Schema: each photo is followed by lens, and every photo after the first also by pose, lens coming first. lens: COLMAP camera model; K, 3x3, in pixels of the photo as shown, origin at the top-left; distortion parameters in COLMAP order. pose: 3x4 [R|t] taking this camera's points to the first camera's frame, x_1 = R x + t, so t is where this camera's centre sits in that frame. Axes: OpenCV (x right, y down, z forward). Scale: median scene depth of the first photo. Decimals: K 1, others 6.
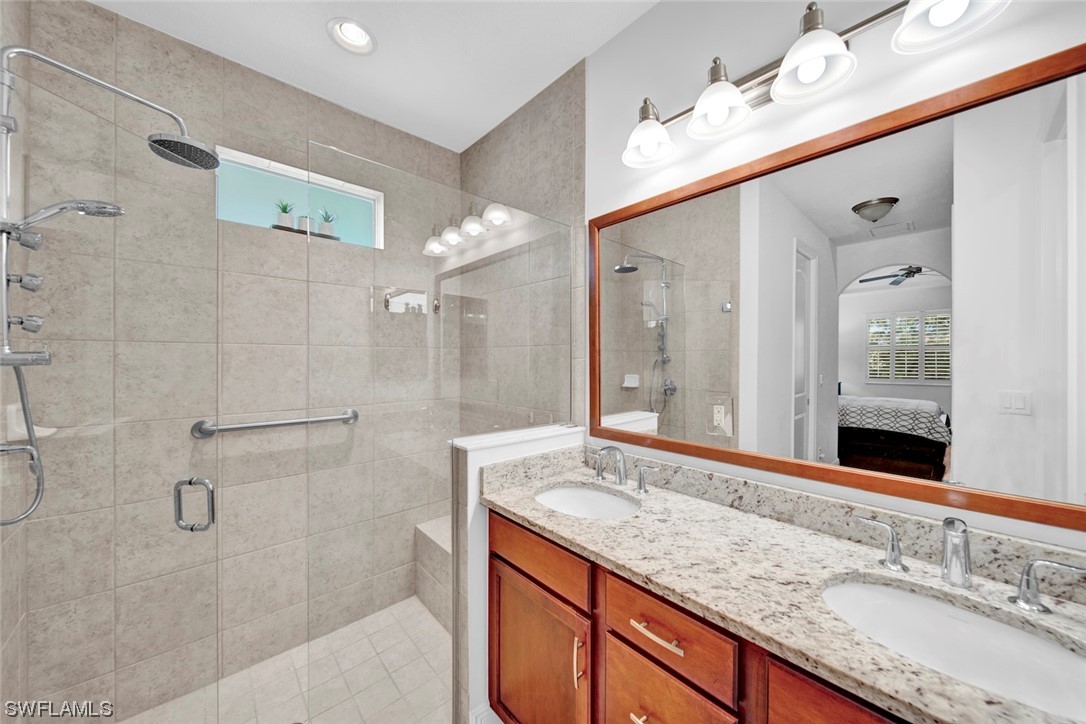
lens RADIAL K [[382.2, 0, 550.5], [0, 382.2, 362.3], [0, 0, 1]] dist [-0.001795, -0.000237]
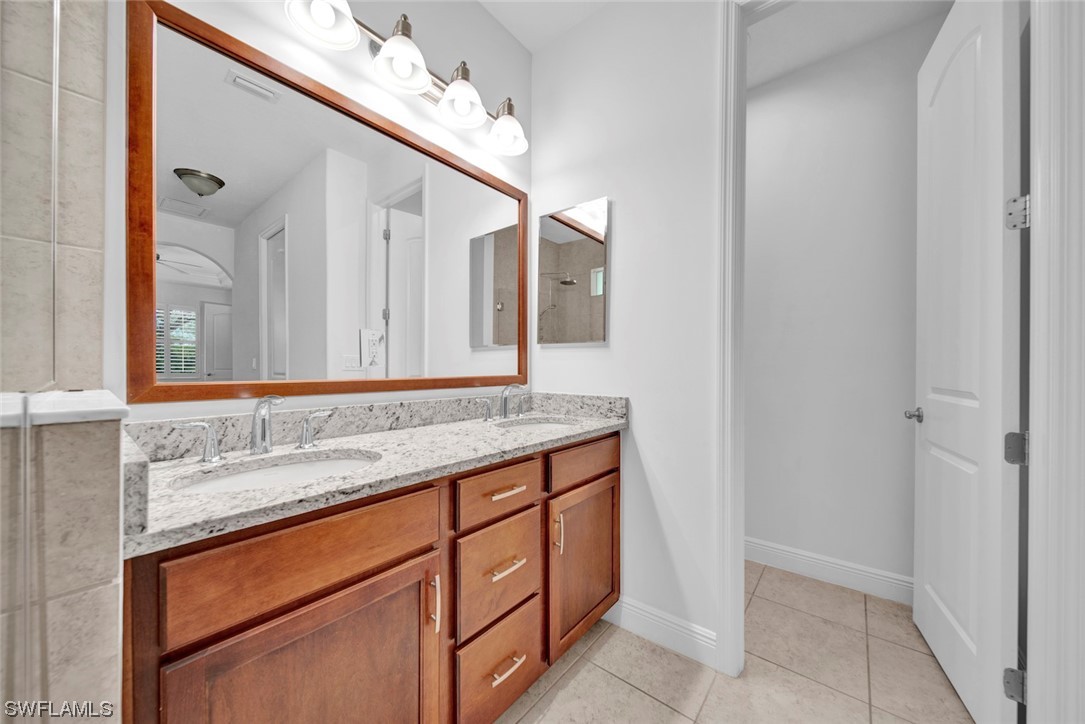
lens RADIAL K [[381.9, 0, 549.8], [0, 381.9, 366.4], [0, 0, 1]] dist [-0.001795, -0.000237]
pose [[-0.147103, -0.001559, 0.989120, -0.746979], [0.002929, 0.999994, 0.002011, 0.213957], [-0.989117, 0.003193, -0.147098, 0.774228]]
